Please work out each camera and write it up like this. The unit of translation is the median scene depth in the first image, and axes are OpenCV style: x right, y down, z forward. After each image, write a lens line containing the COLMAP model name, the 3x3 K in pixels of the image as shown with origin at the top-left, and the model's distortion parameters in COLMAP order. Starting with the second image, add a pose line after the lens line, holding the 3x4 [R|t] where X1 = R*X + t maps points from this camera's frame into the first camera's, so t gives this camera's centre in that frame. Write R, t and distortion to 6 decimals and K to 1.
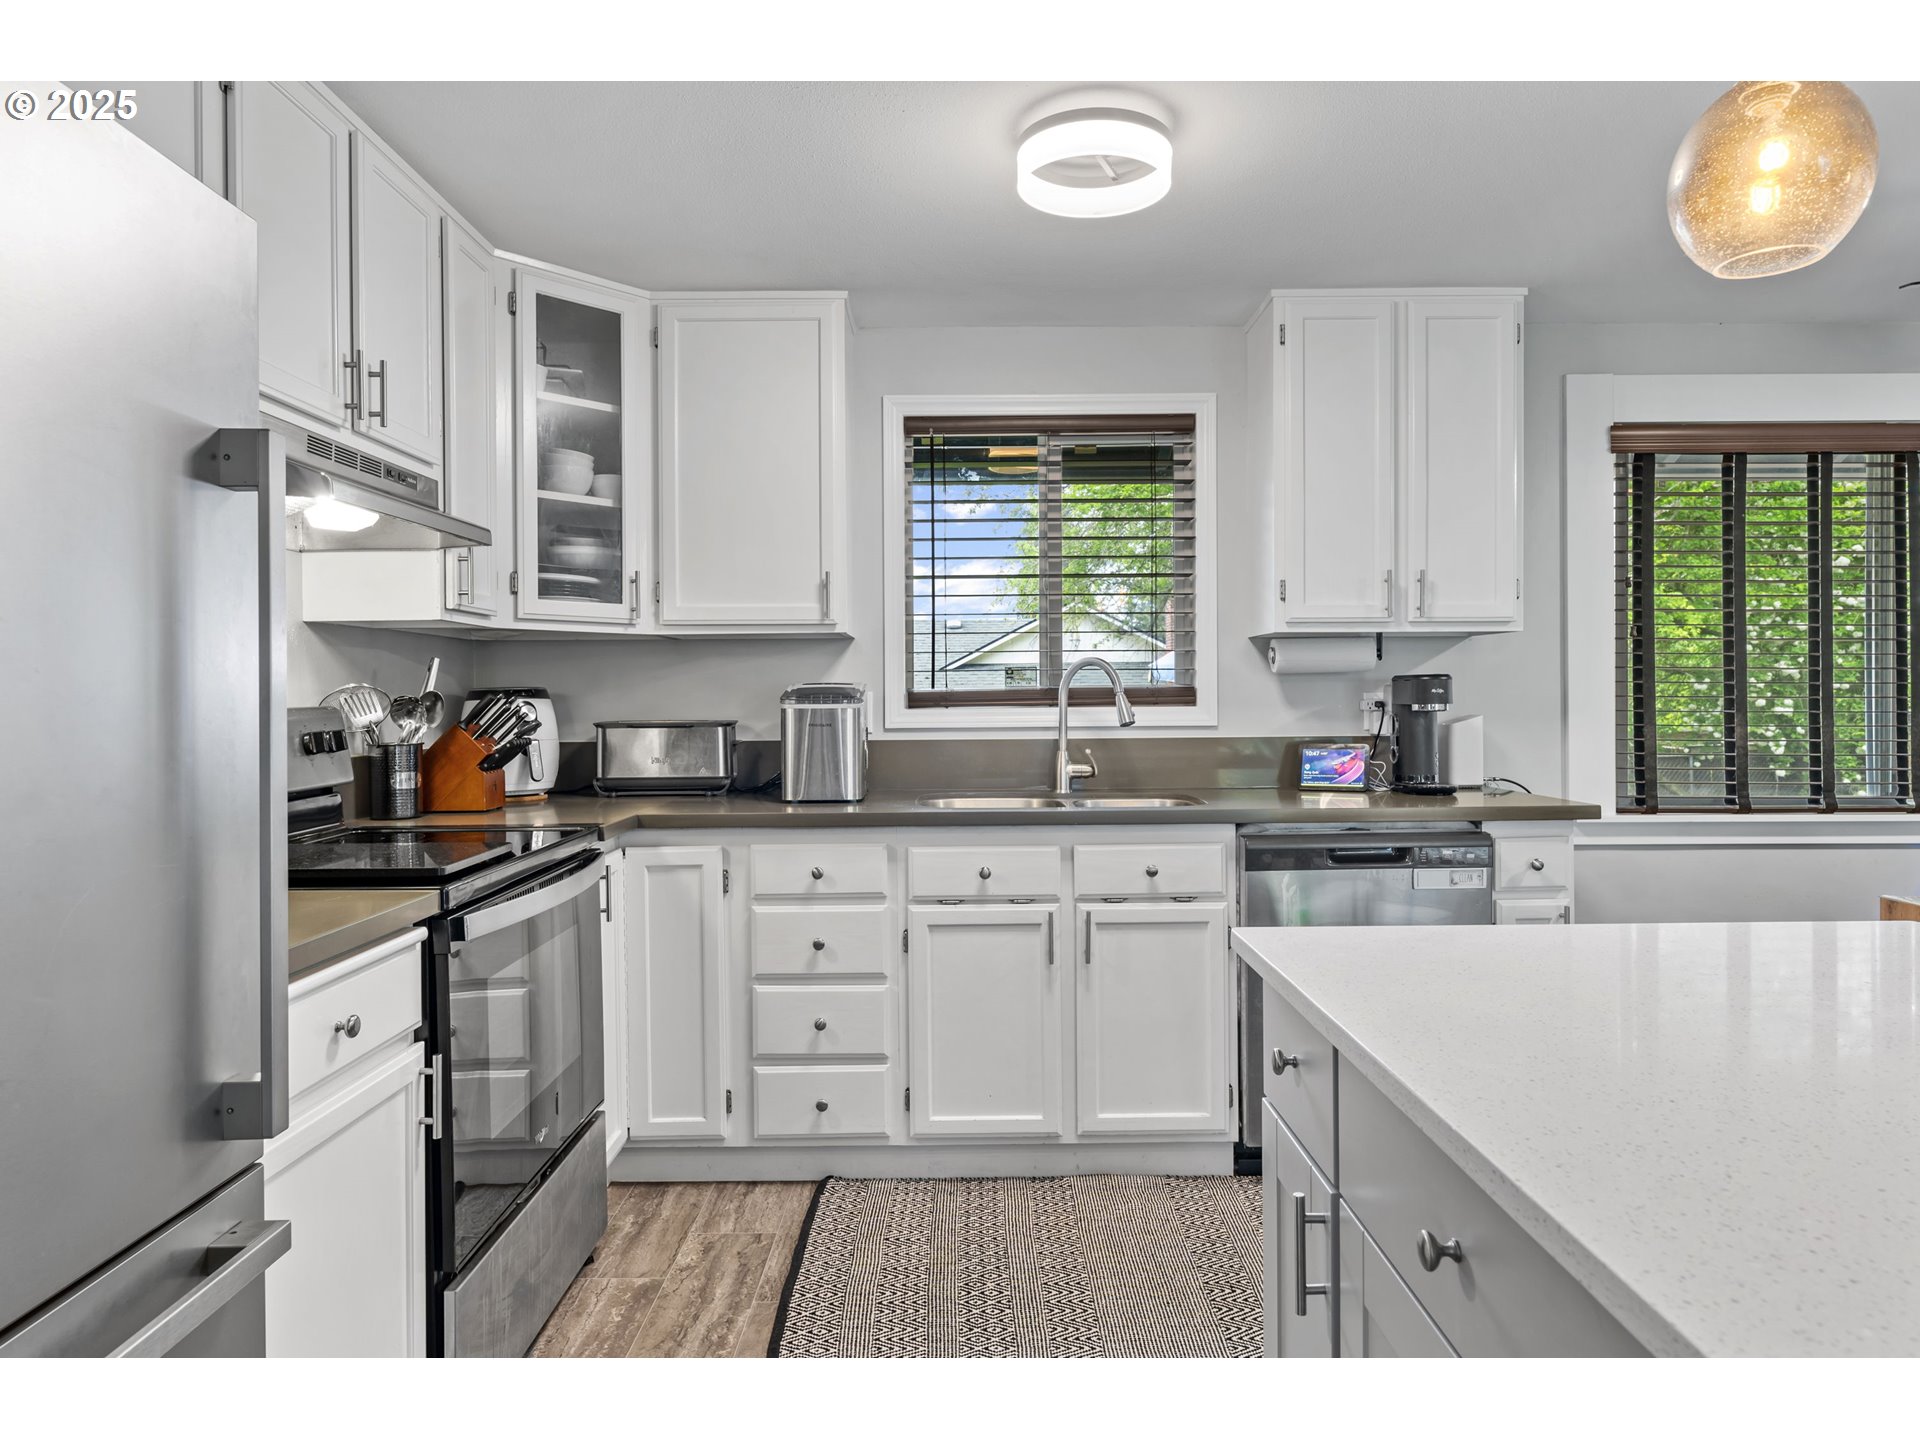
lens RADIAL K [[1165.0, 0, 961.8], [0, 1165.0, 713.9], [0, 0, 1]] dist [0.000016, 0.000278]
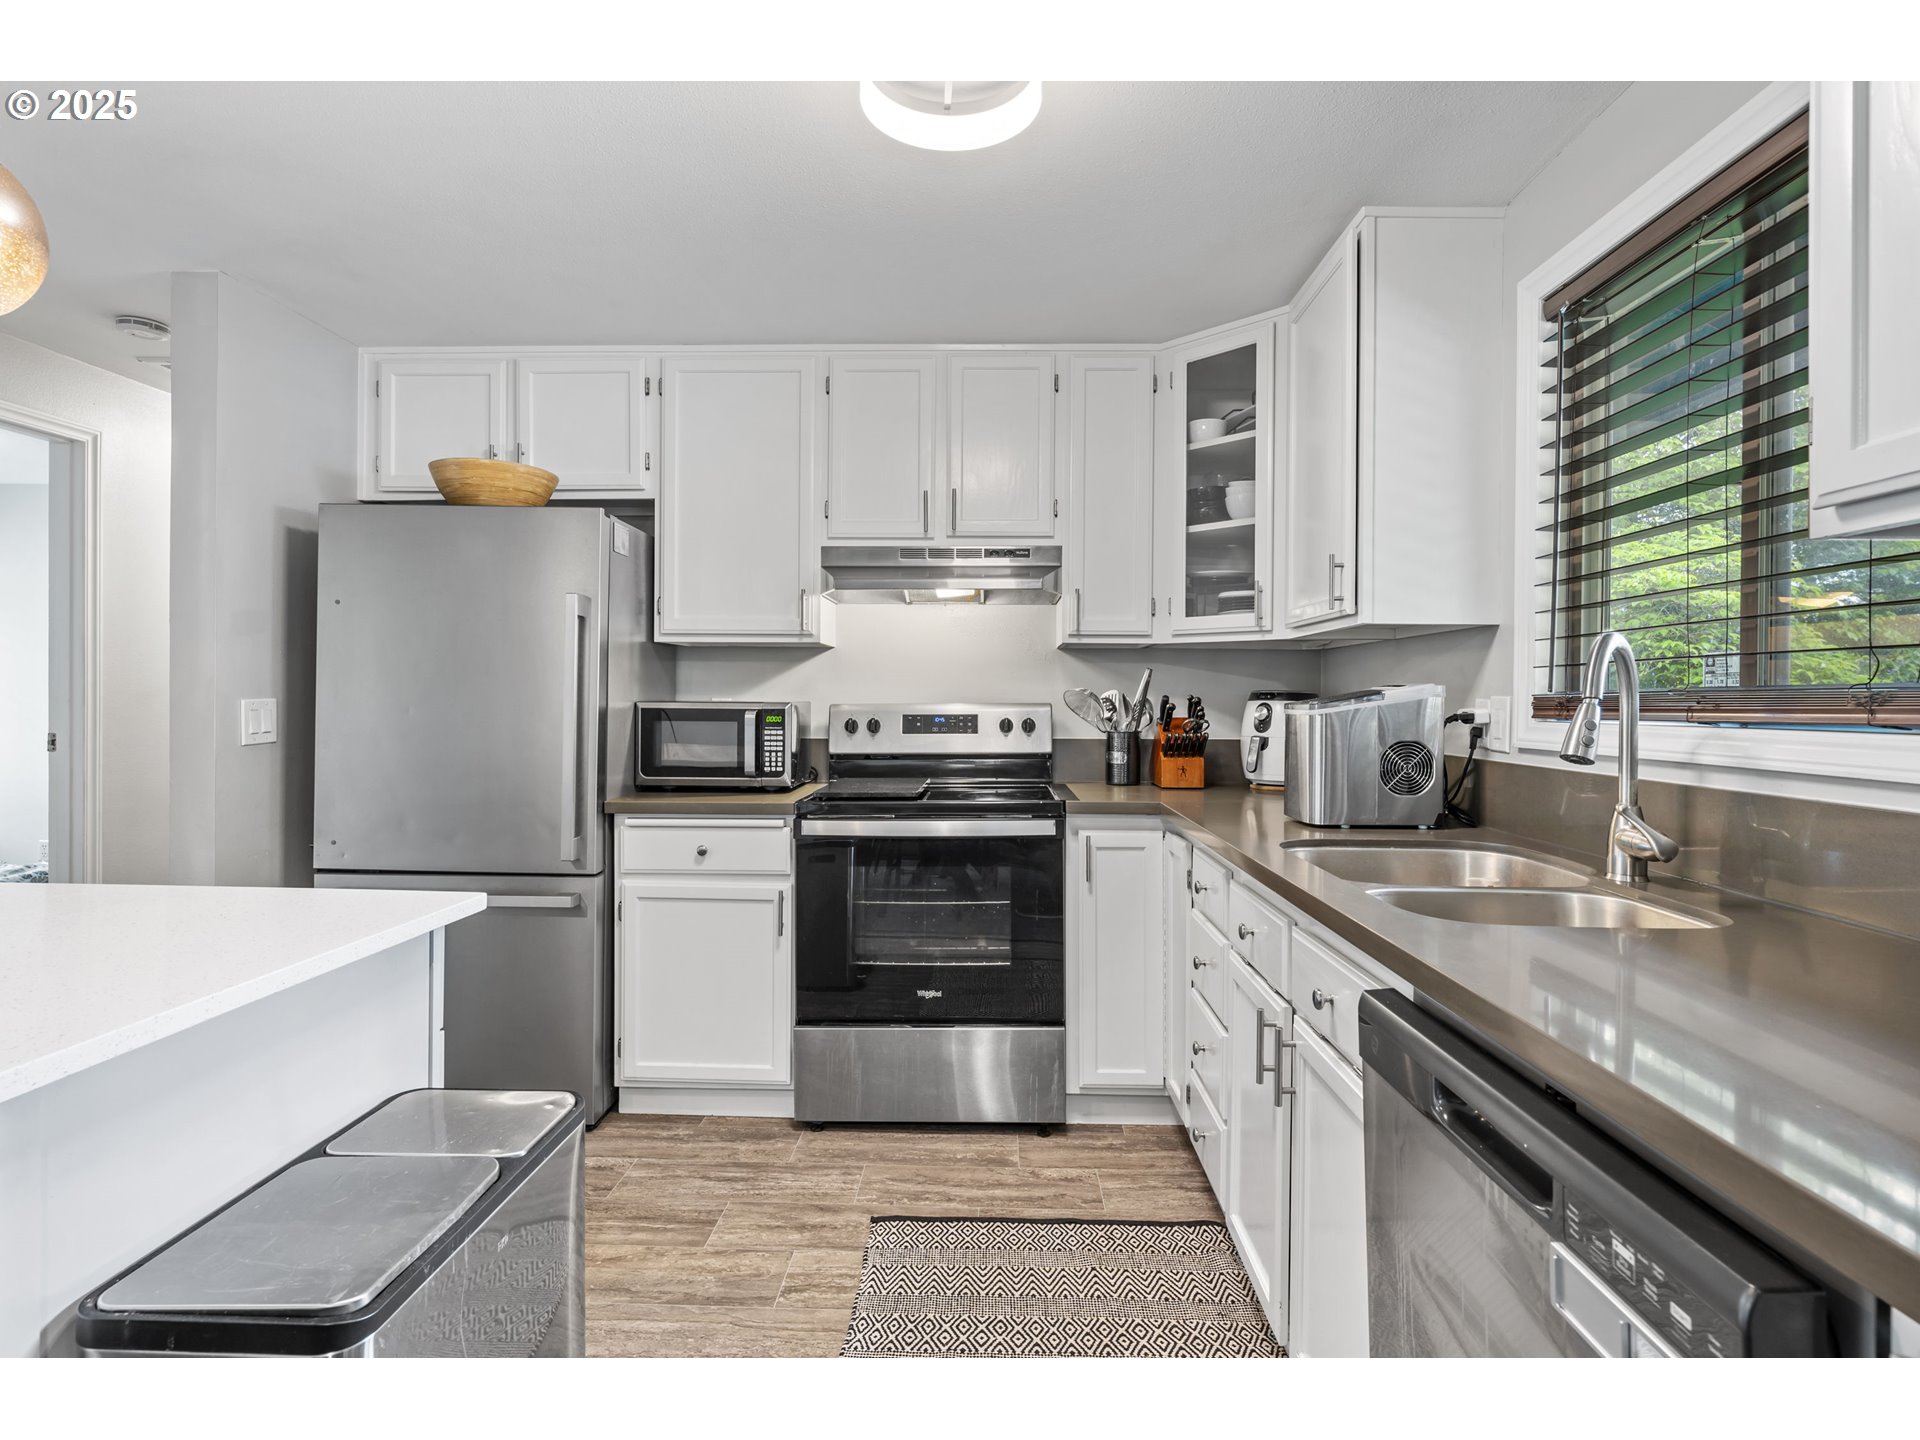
lens RADIAL K [[939.9, 0, 960.0], [0, 939.9, 720.0], [0, 0, 1]] dist [-0.011574, -0.000014]
pose [[-0.029209, 0.022008, -0.999331, 0.583852], [-0.023572, 0.999464, 0.022700, -0.009235], [0.999295, 0.024219, -0.028675, 0.761921]]
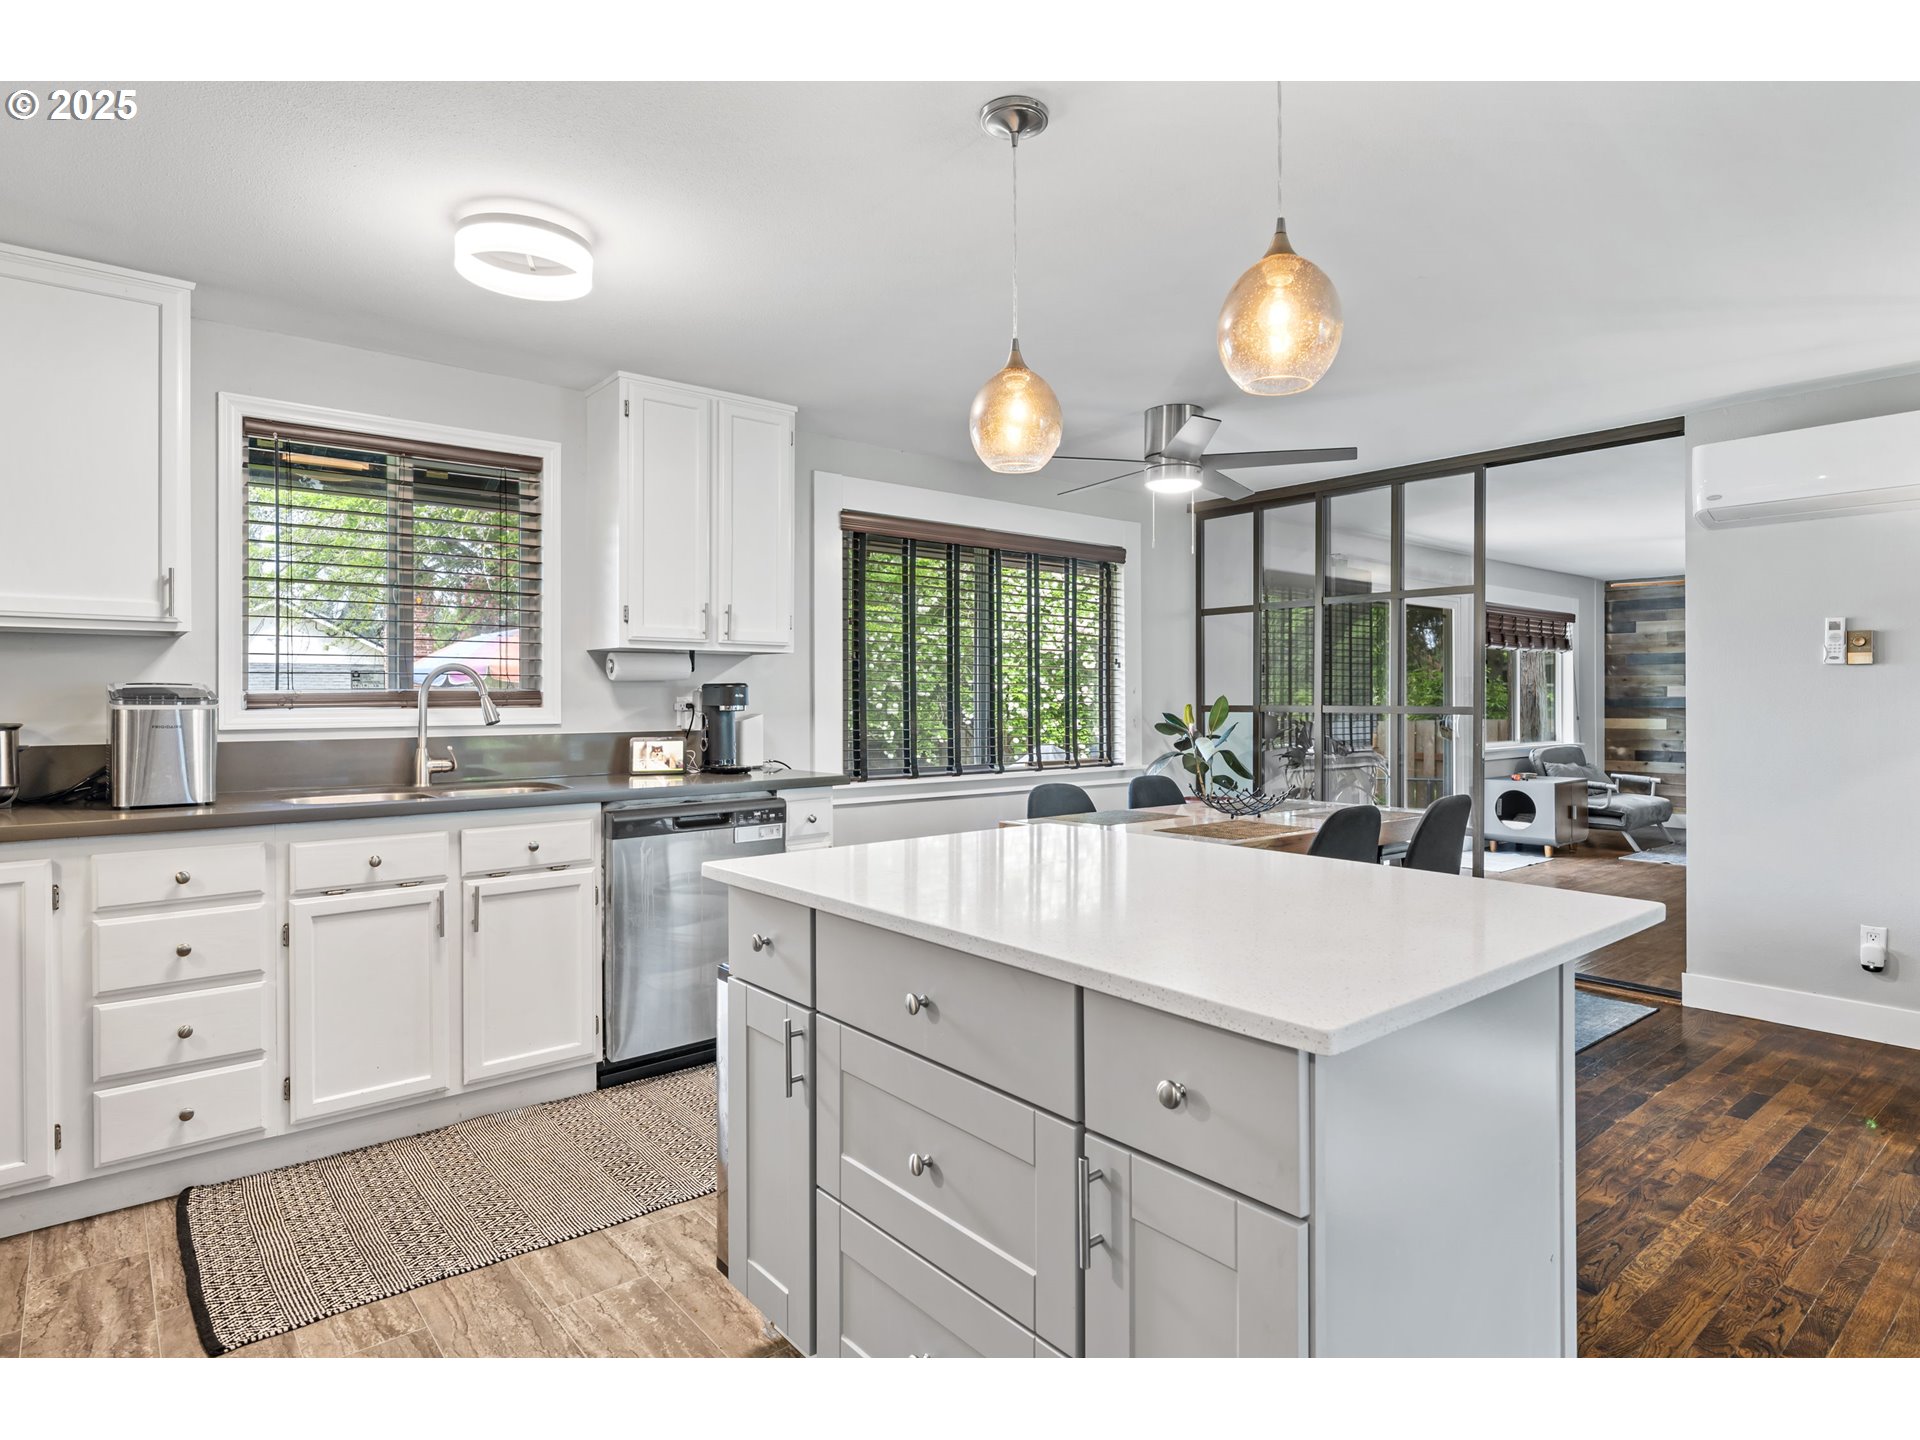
lens RADIAL K [[1053.2, 0, 960.0], [0, 1053.2, 720.0], [0, 0, 1]] dist [0.000551, -0.000061]
pose [[0.766615, -0.008051, 0.642056, -0.172673], [0.005778, 0.999967, 0.005640, 0.002771], [-0.642081, -0.000613, 0.766637, -0.089053]]
